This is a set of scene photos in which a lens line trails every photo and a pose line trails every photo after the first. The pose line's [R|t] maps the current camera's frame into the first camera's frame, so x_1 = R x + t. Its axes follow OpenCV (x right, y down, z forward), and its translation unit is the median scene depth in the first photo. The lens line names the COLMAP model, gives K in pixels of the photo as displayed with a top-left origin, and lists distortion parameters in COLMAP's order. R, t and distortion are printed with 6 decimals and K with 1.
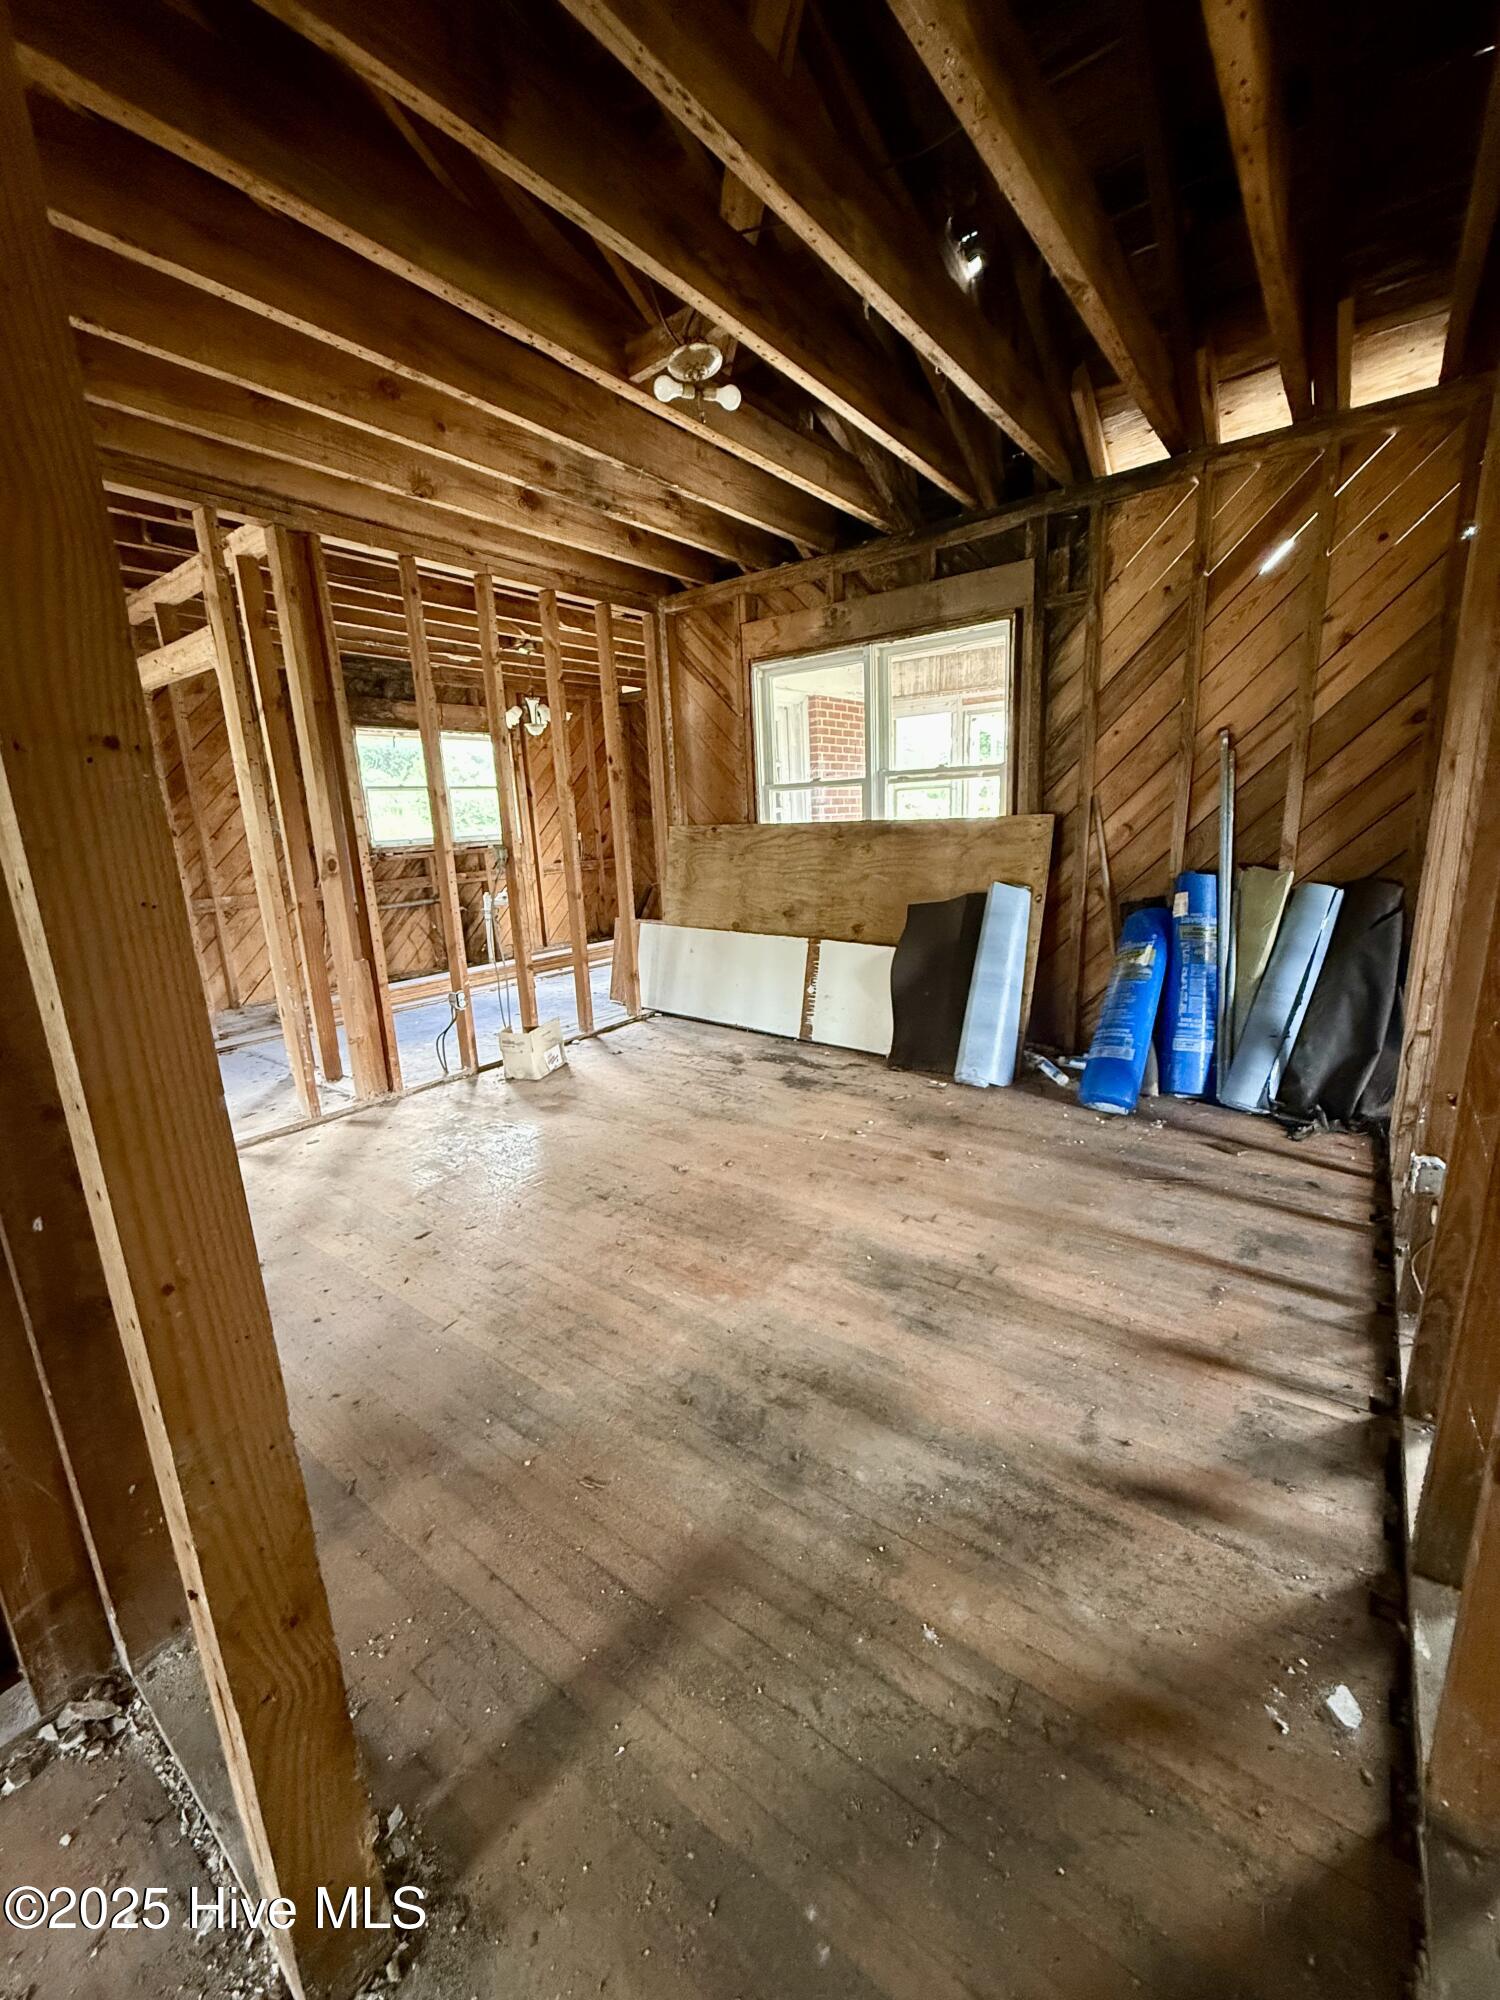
lens RADIAL K [[793.7, 0, 749.2], [0, 793.7, 995.5], [0, 0, 1]] dist [-0.000414, 0.000110]
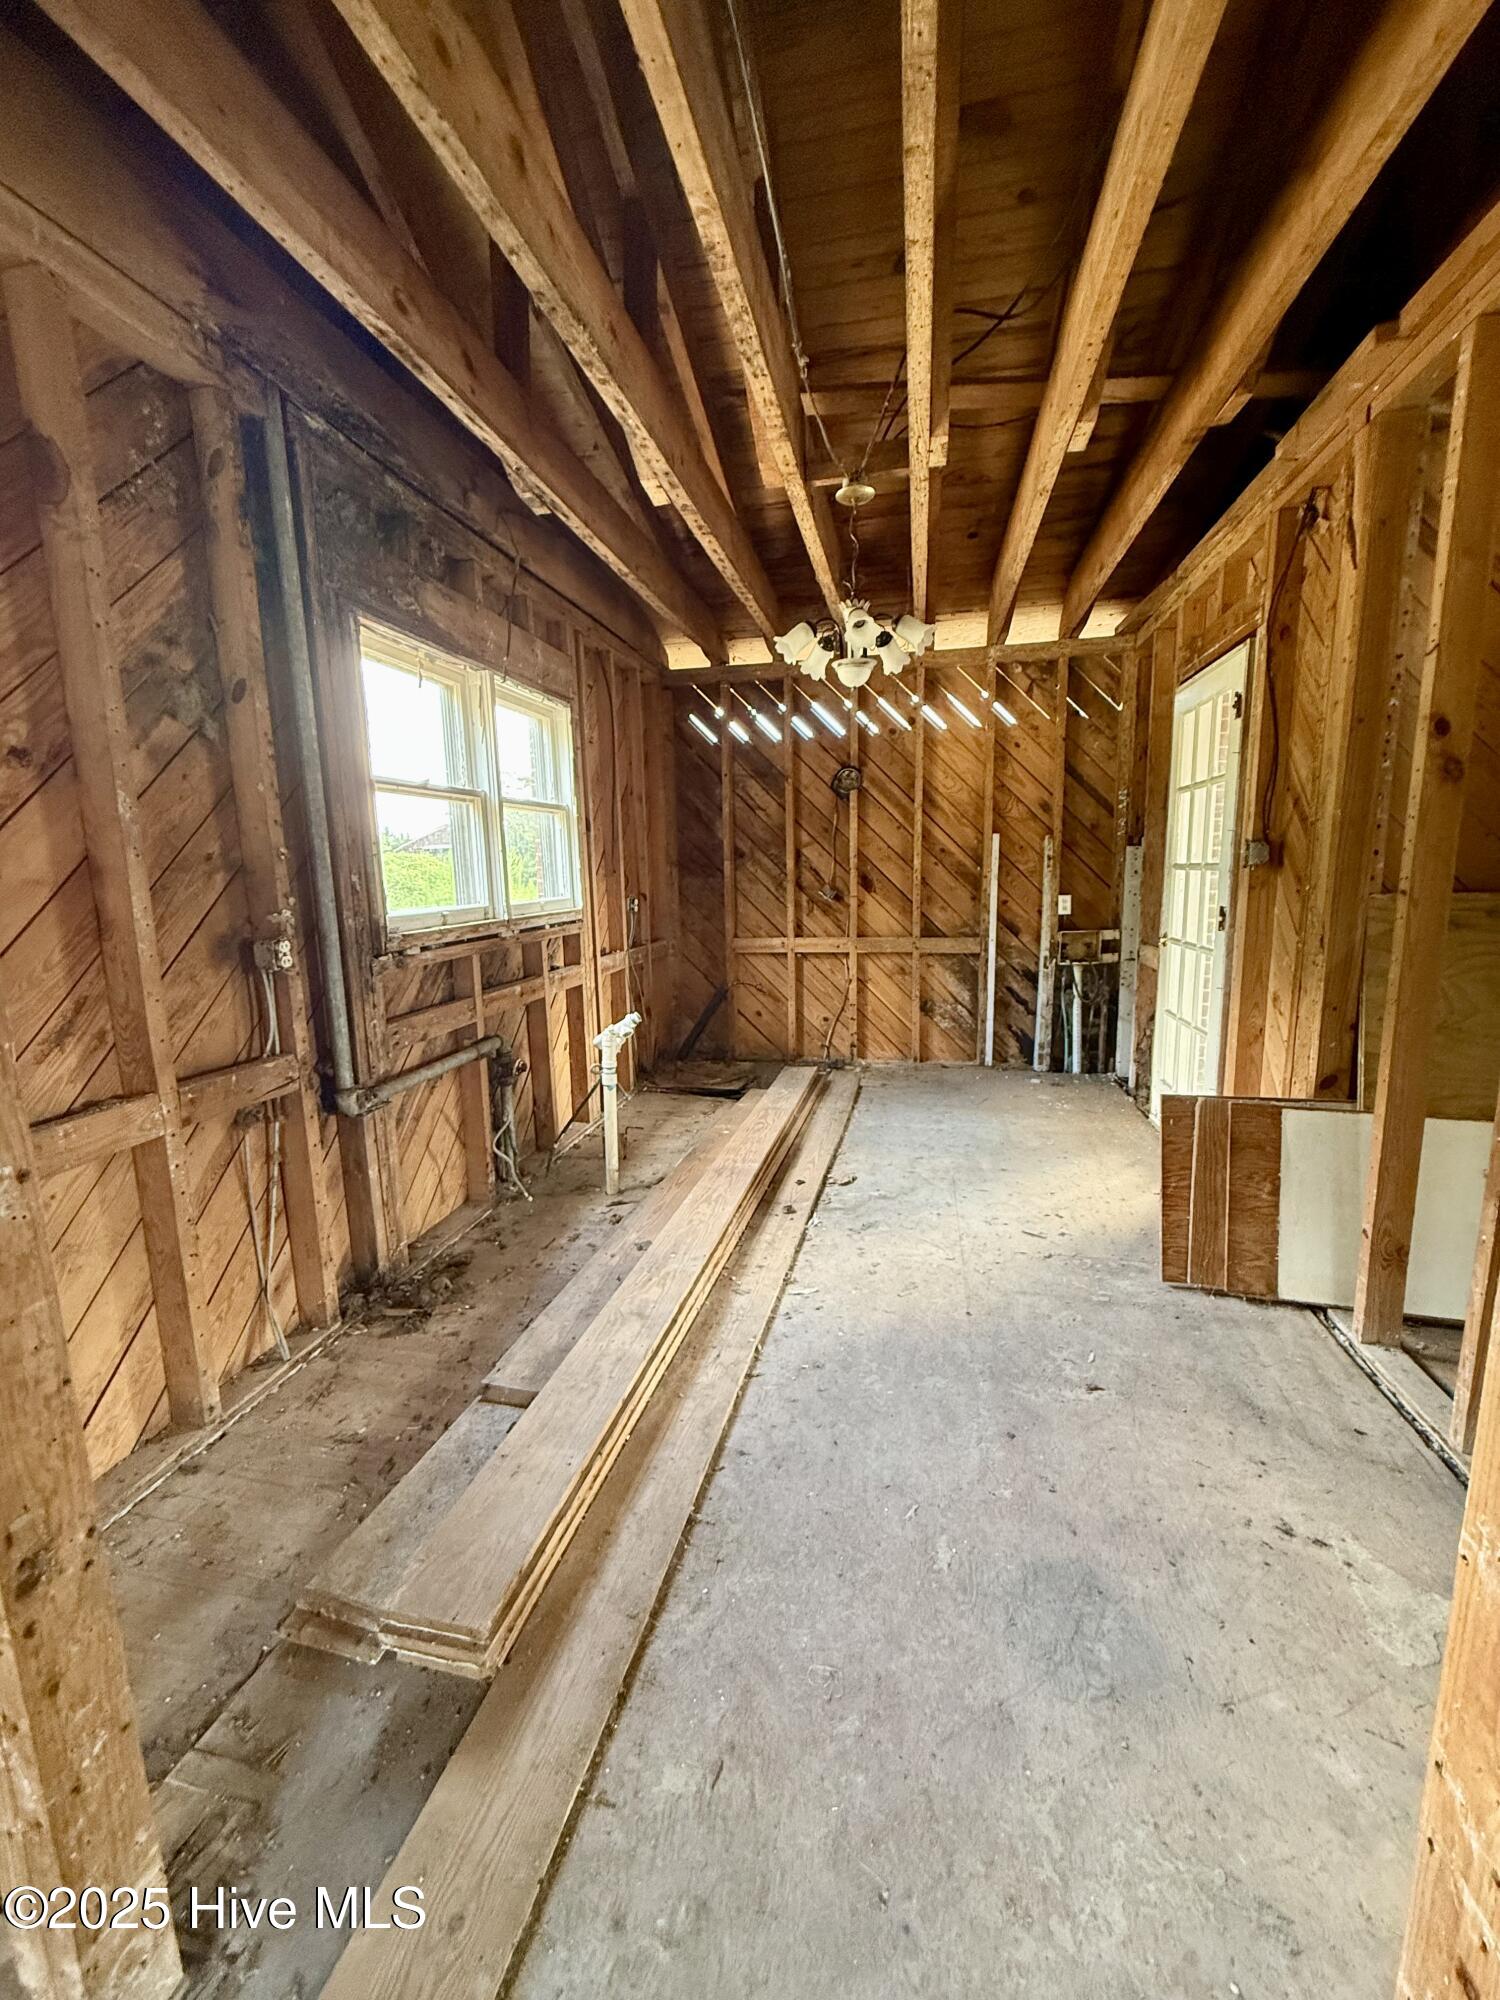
lens RADIAL K [[793.7, 0, 752.1], [0, 793.7, 996.0], [0, 0, 1]] dist [-0.000414, 0.000110]
pose [[0.903292, -0.040609, 0.427101, -0.662381], [0.075000, 0.995127, -0.064005, -0.167255], [-0.422420, 0.089848, 0.901936, 0.811628]]
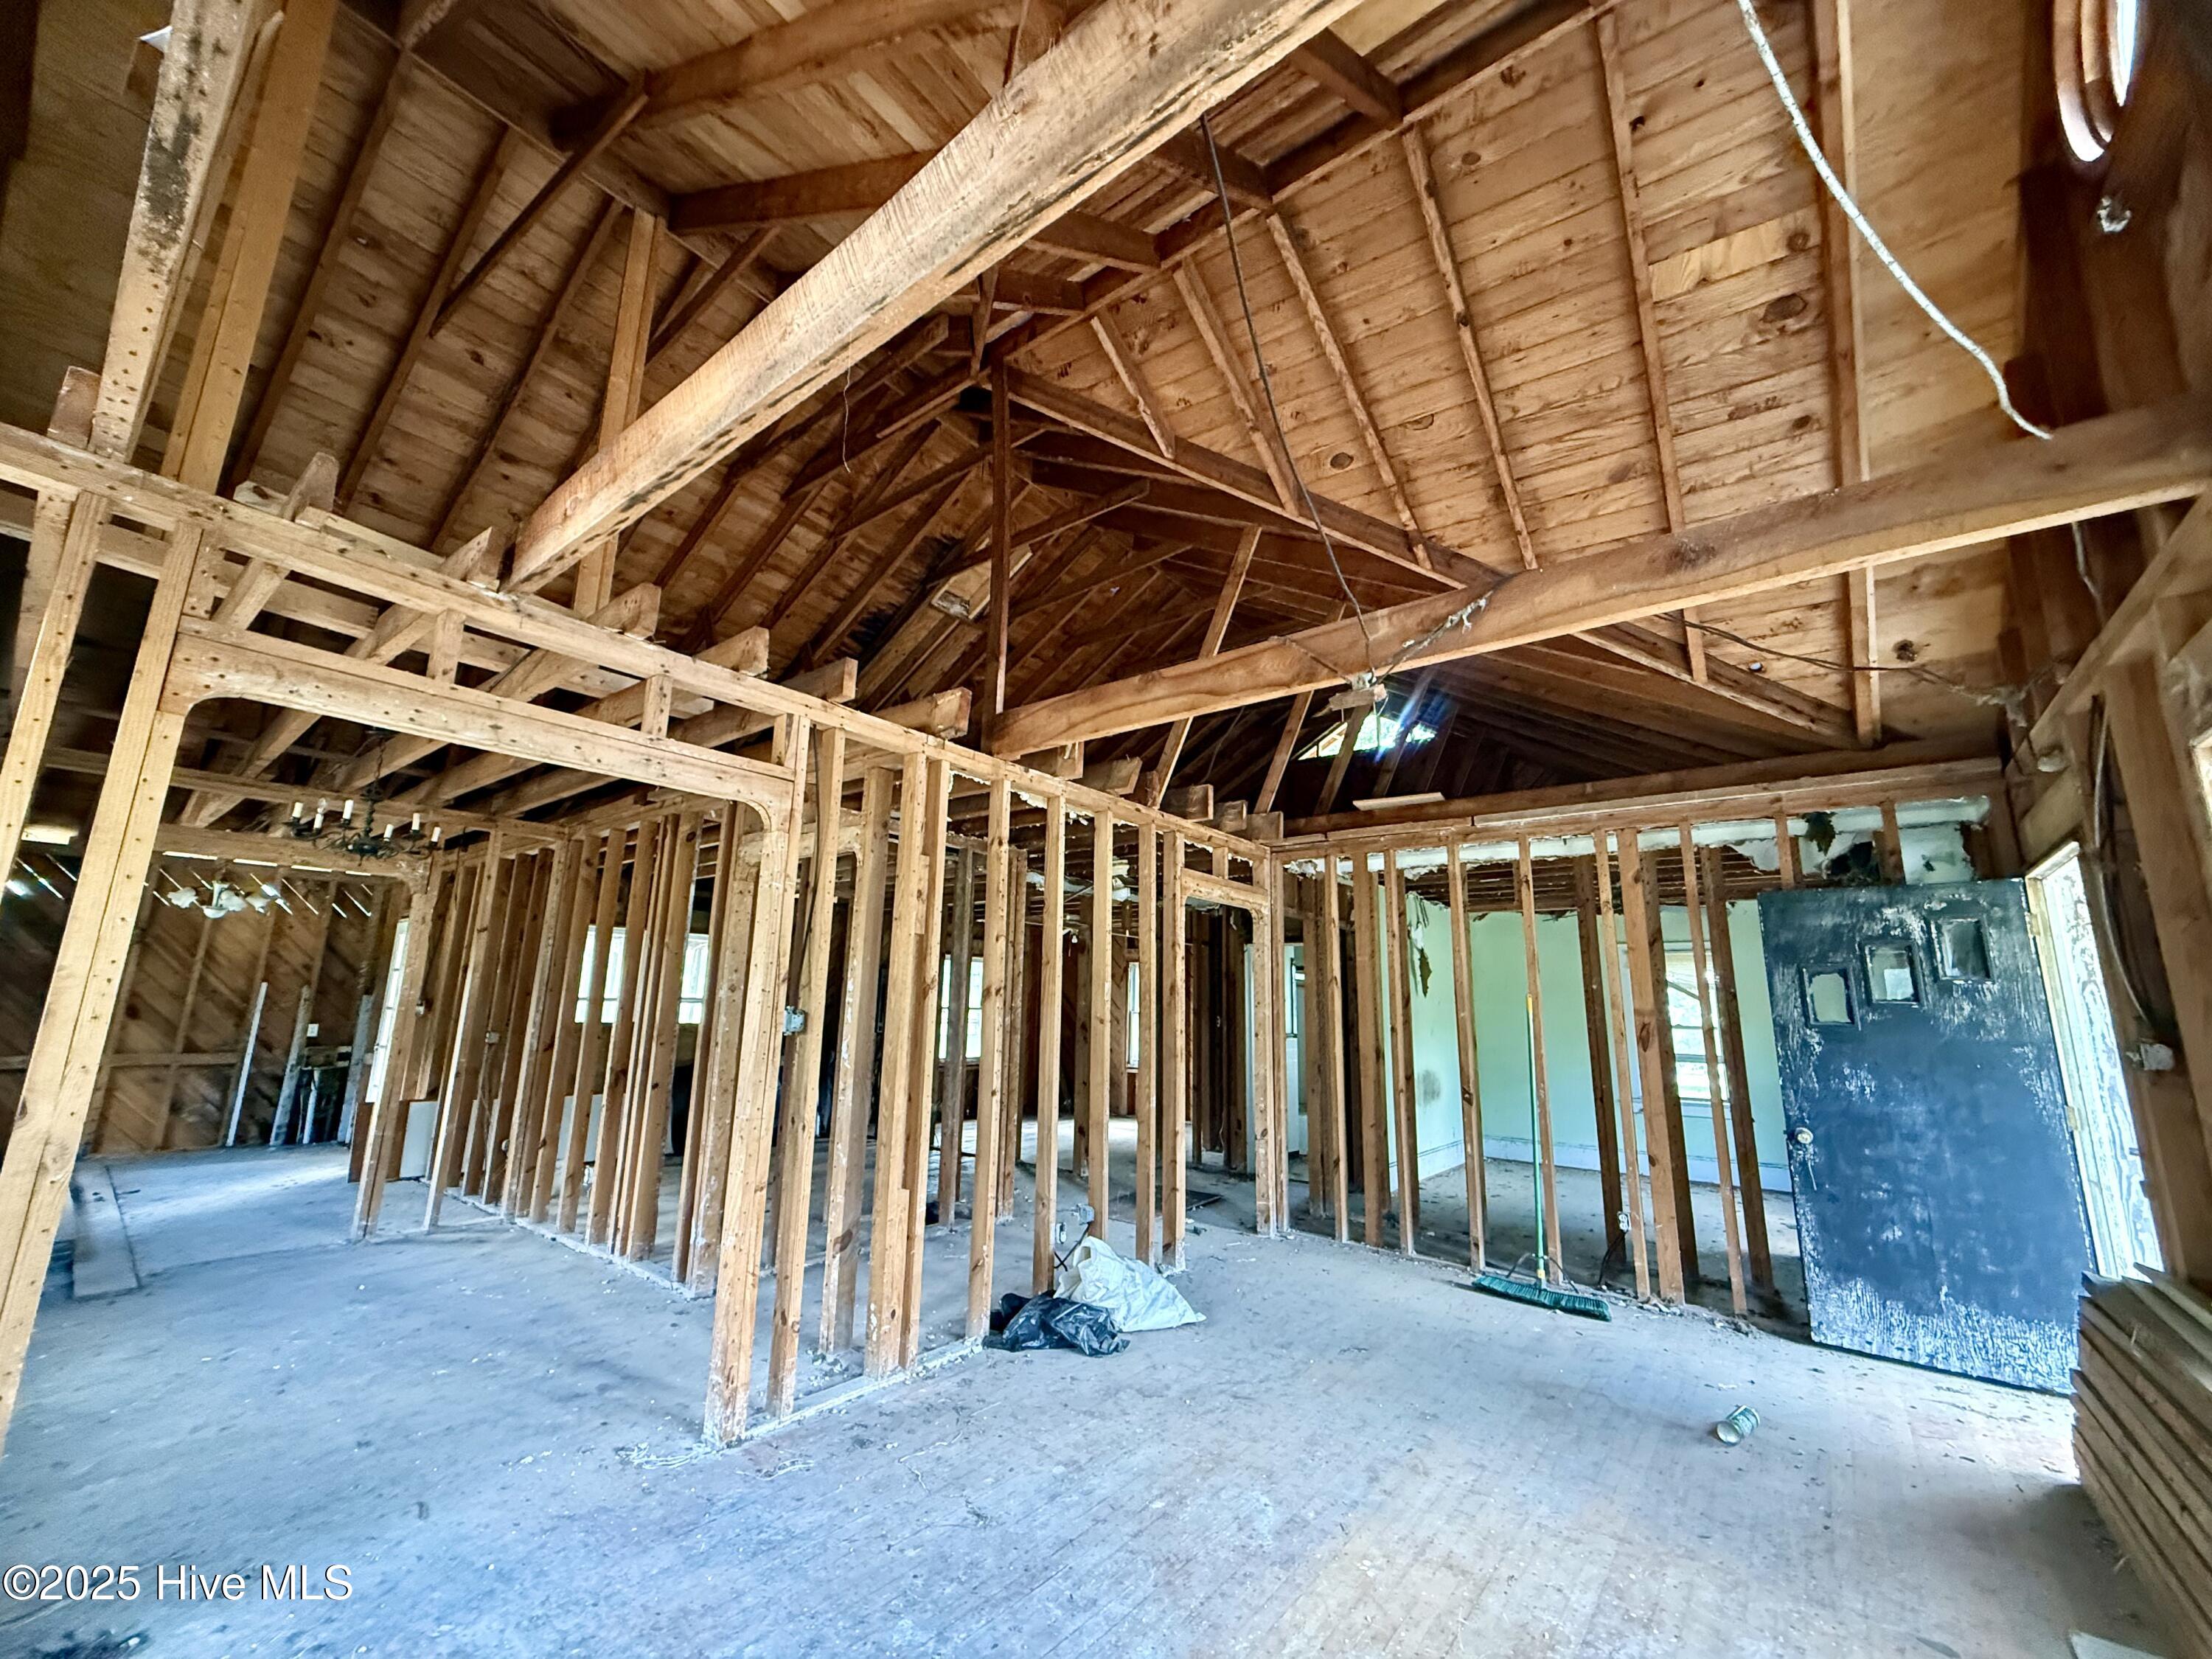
lens RADIAL K [[877.8, 0, 1102.2], [0, 877.8, 828.3], [0, 0, 1]] dist [-0.000414, 0.000110]
pose [[0.022256, 0.249456, 0.968130, -1.647848], [0.203461, 0.946975, -0.248682, 0.061378], [-0.978830, 0.202511, -0.029679, -0.044473]]
